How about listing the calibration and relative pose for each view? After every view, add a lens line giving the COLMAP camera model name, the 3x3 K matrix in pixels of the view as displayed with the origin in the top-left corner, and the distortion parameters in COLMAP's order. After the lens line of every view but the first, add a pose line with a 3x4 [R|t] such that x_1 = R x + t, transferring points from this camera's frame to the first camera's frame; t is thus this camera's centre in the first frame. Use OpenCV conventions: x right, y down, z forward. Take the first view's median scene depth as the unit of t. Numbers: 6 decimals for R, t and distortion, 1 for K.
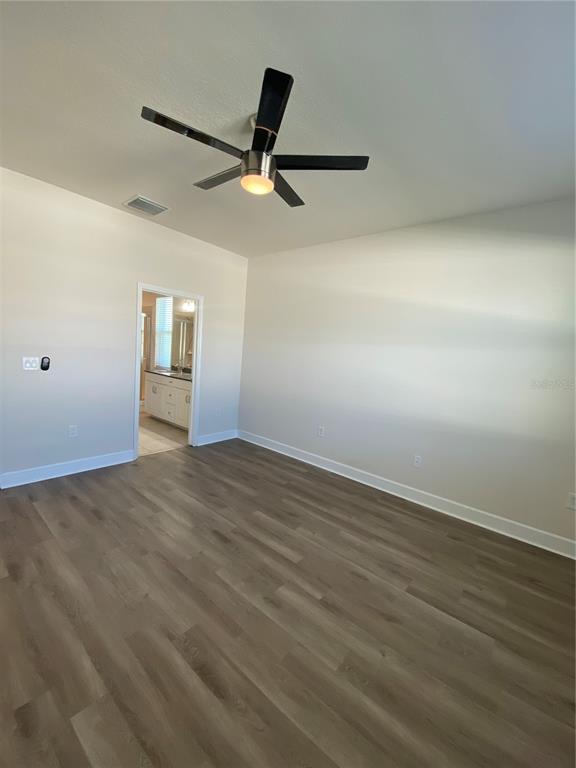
lens RADIAL K [[318.1, 0, 291.5], [0, 318.1, 380.8], [0, 0, 1]] dist [-0.004214, -0.002929]
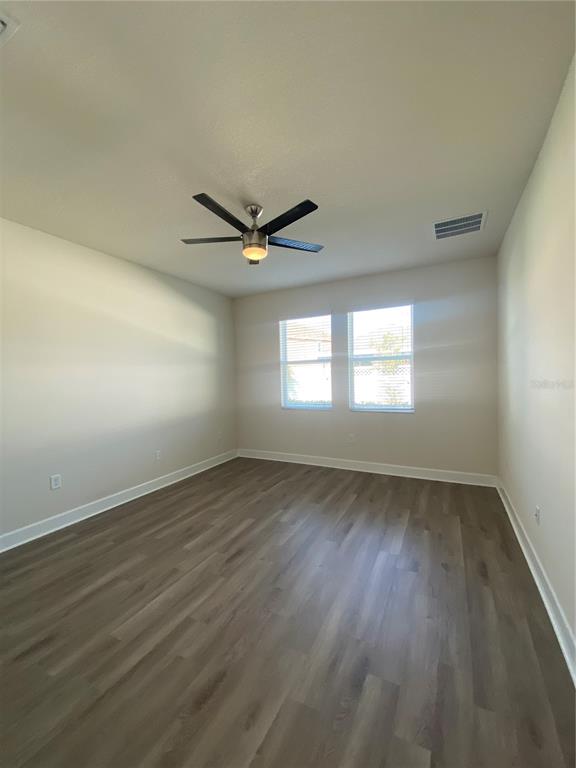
lens RADIAL K [[318.1, 0, 284.5], [0, 318.1, 387.9], [0, 0, 1]] dist [-0.004214, -0.002929]
pose [[-0.224479, -0.113063, 0.967898, -1.085954], [0.108305, 0.984198, 0.140086, -0.160463], [-0.968442, 0.136275, -0.208686, 0.891634]]
